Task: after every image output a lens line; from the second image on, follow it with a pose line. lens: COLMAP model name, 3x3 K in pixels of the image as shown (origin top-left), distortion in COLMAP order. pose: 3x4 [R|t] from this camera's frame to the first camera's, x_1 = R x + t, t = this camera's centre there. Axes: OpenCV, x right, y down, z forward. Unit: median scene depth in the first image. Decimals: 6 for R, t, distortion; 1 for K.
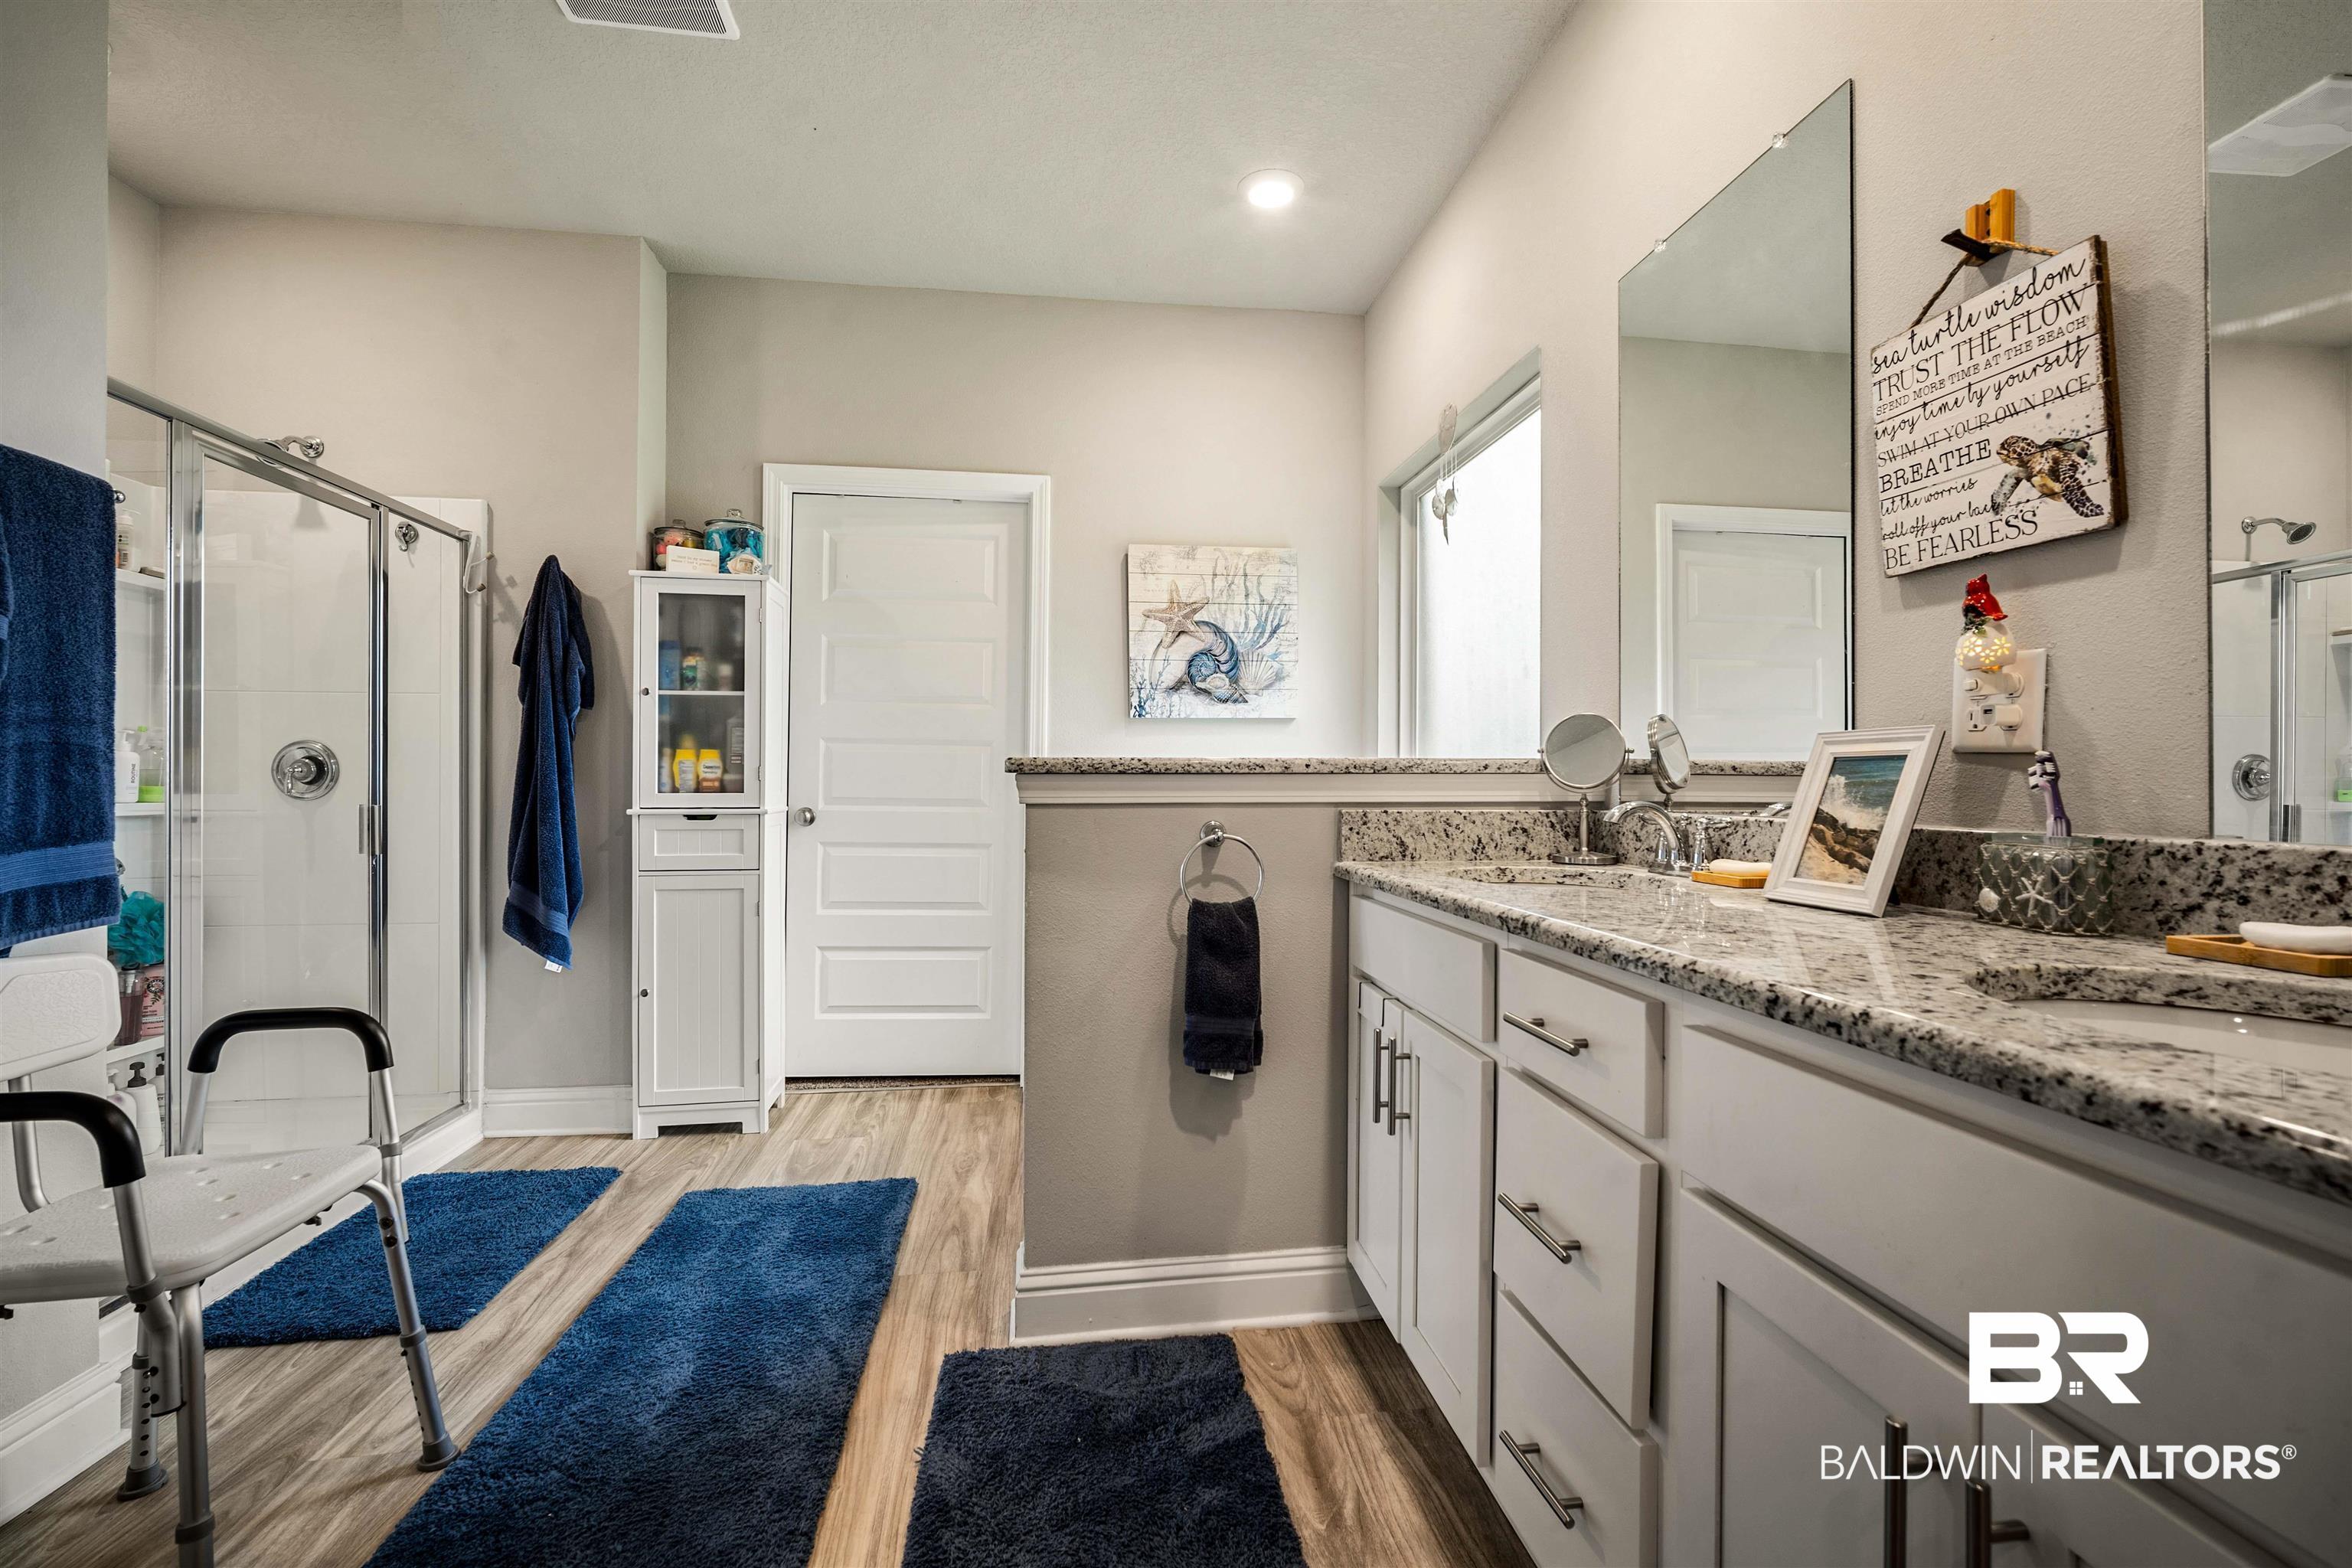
lens RADIAL K [[1034.6, 0, 1177.6], [0, 1034.6, 790.9], [0, 0, 1]] dist [-0.008001, -0.000017]
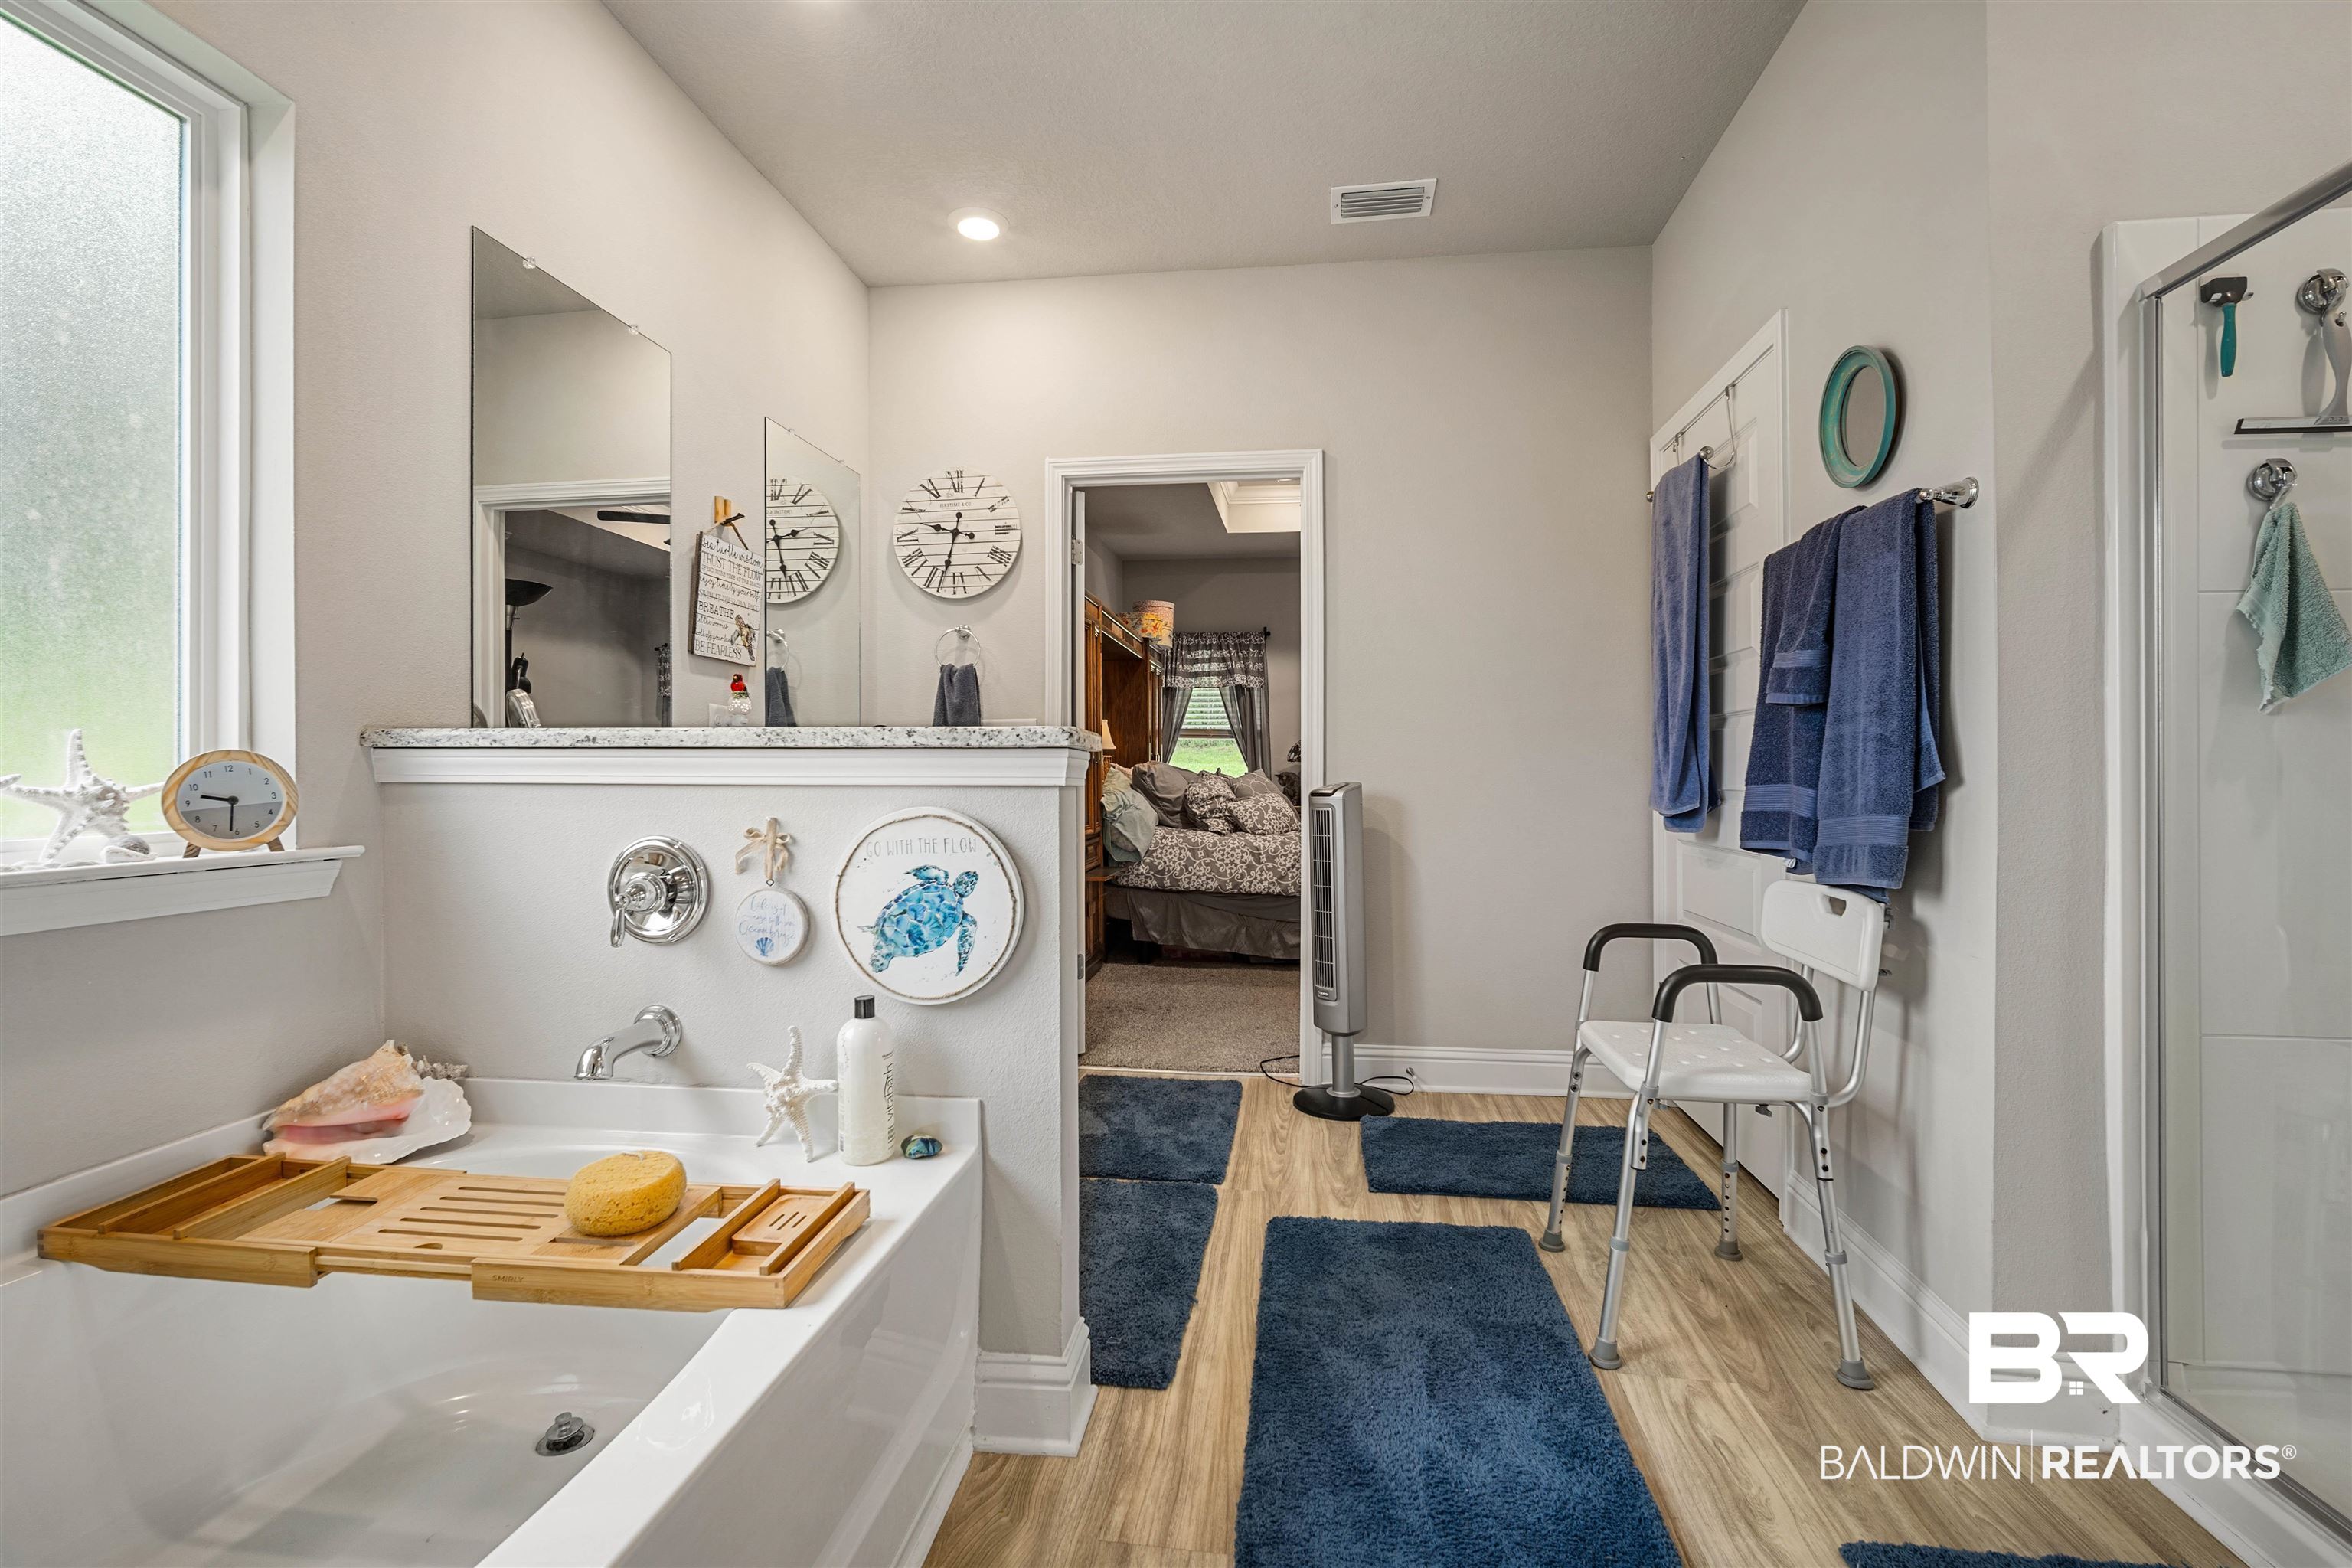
lens RADIAL K [[1034.6, 0, 1178.1], [0, 1034.6, 772.0], [0, 0, 1]] dist [-0.008001, -0.000017]
pose [[-0.966785, -0.004856, 0.255544, -0.423571], [-0.002704, 0.999958, 0.008769, -0.007714], [-0.255575, 0.007786, -0.966758, 1.710315]]
